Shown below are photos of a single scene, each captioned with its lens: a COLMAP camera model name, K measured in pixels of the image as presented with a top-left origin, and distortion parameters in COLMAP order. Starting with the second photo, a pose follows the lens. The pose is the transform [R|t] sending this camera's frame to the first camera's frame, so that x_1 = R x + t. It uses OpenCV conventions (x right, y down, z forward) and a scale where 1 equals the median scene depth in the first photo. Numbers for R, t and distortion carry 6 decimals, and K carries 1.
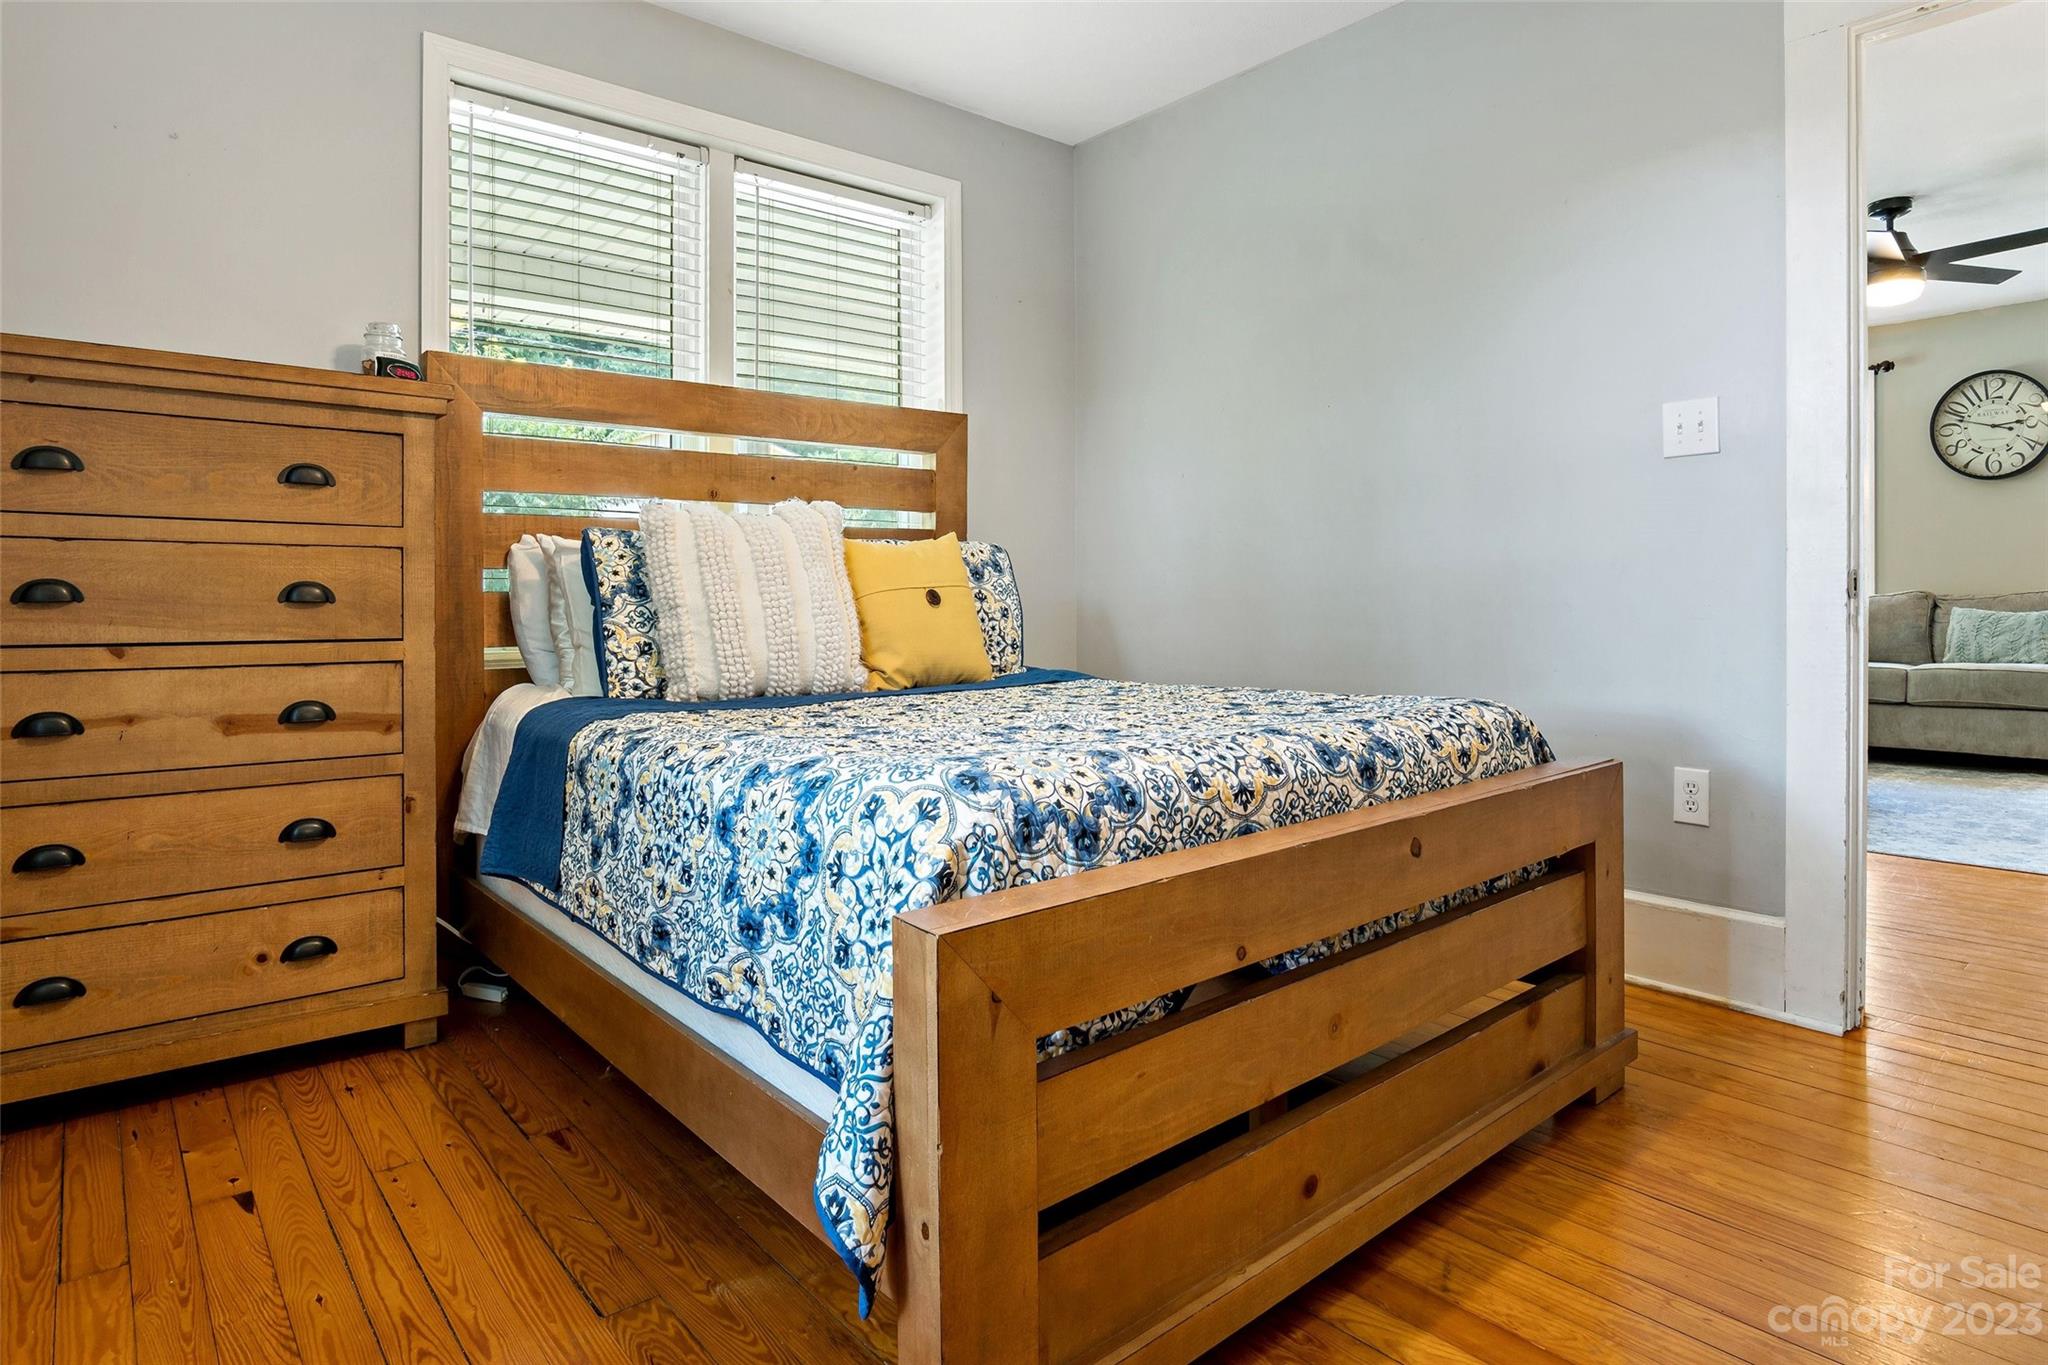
lens RADIAL K [[1118.7, 0, 1028.1], [0, 1118.7, 615.6], [0, 0, 1]] dist [-0.032354, 0.001973]
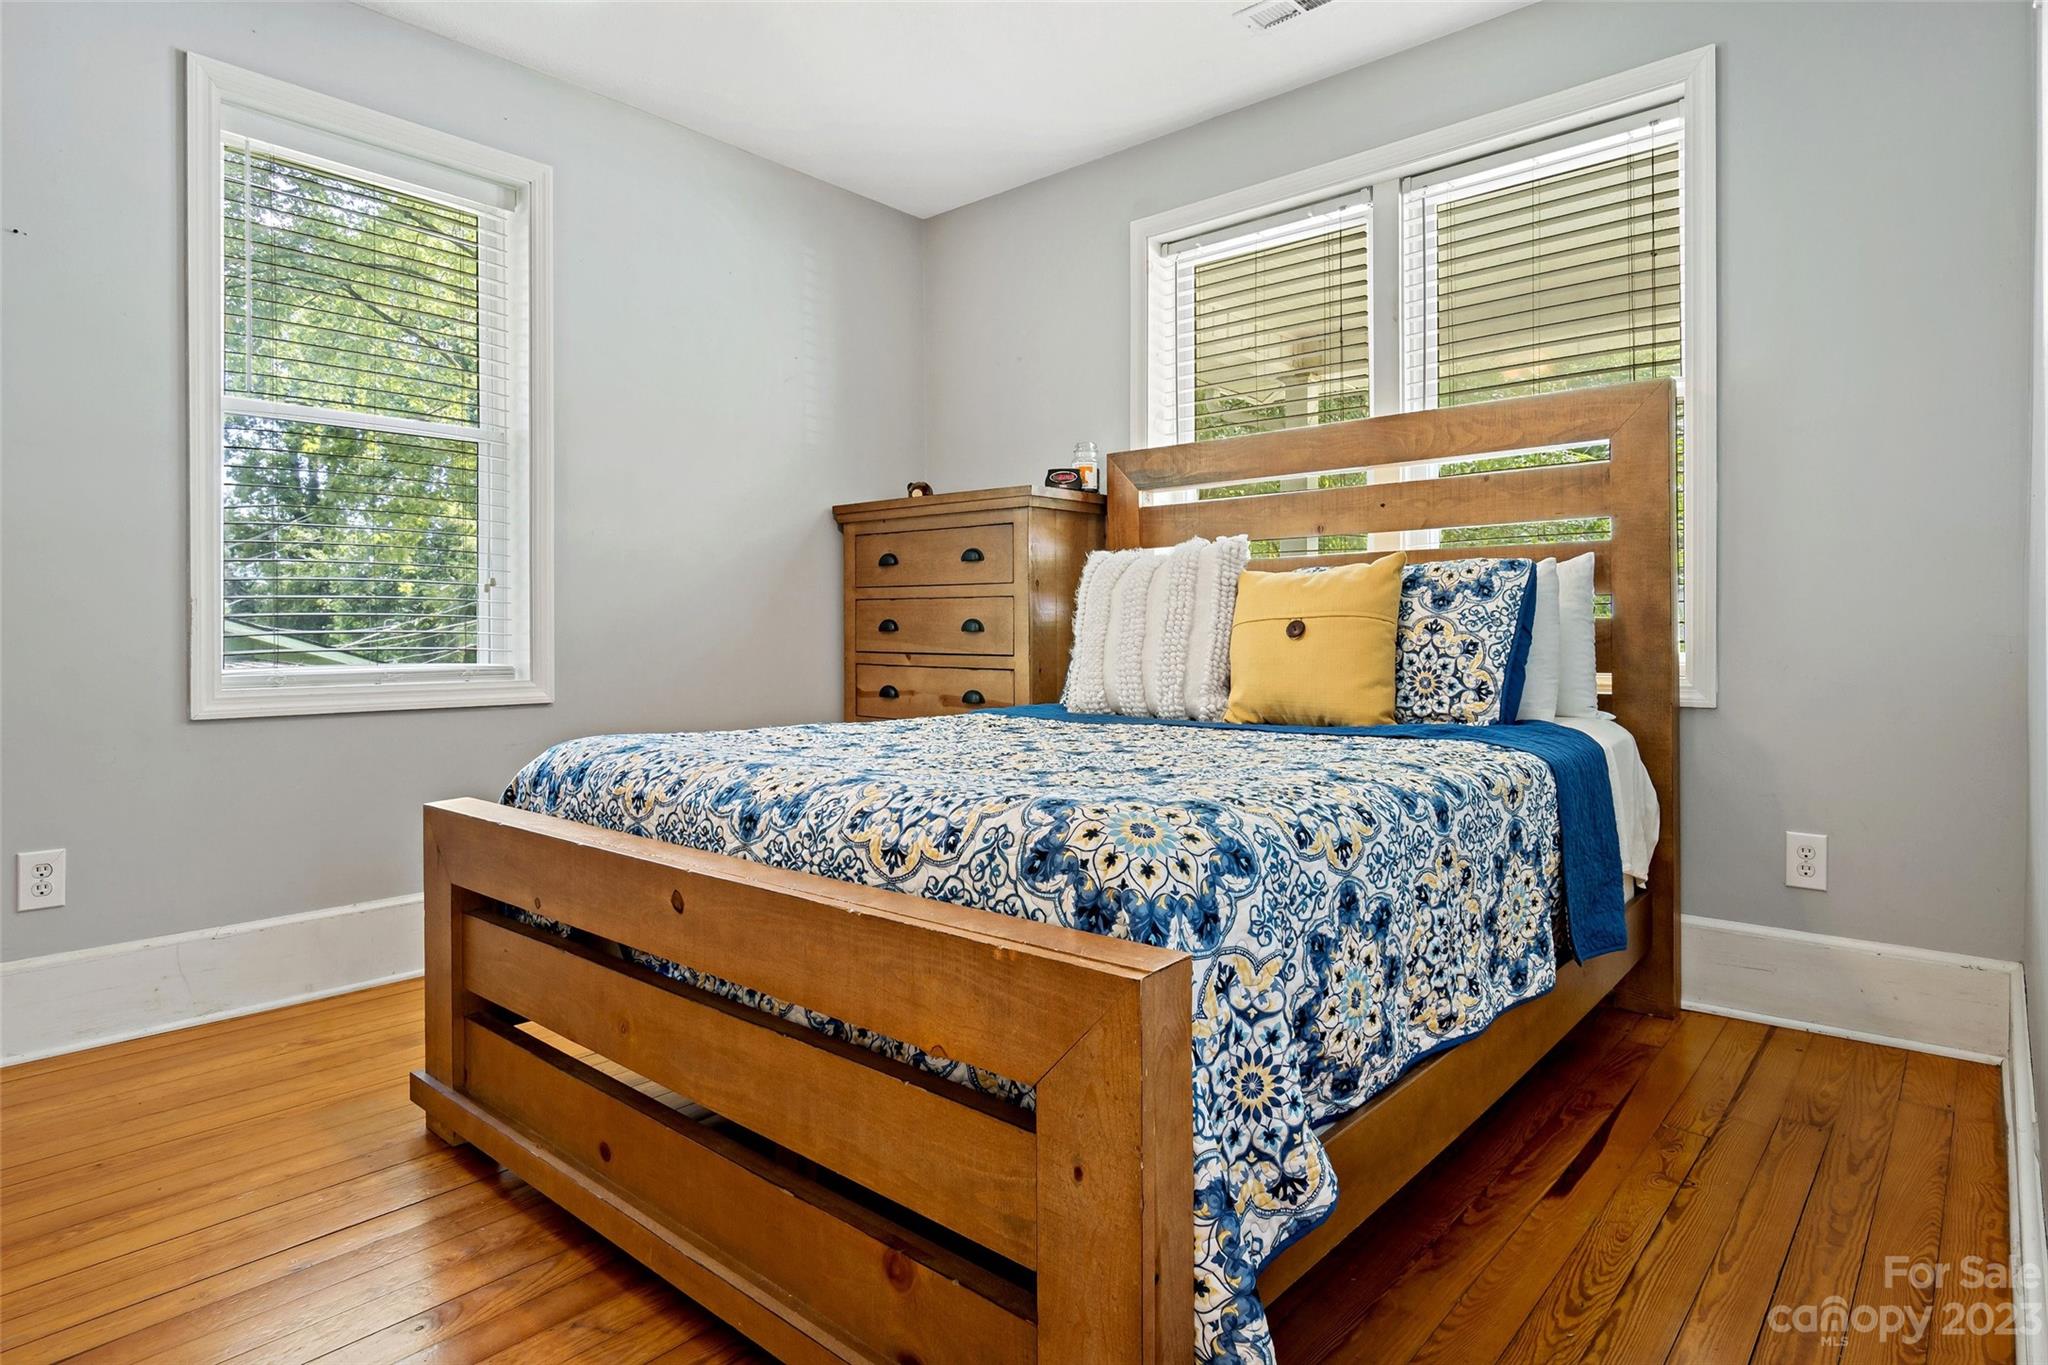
lens RADIAL K [[1027.7, 0, 1026.2], [0, 1027.7, 628.0], [0, 0, 1]] dist [-0.022518, 0.000254]
pose [[0.186966, 0.002157, -0.982364, 1.059867], [-0.011922, 0.999929, -0.000074, -0.021634], [0.982294, 0.011726, 0.186979, 0.952181]]
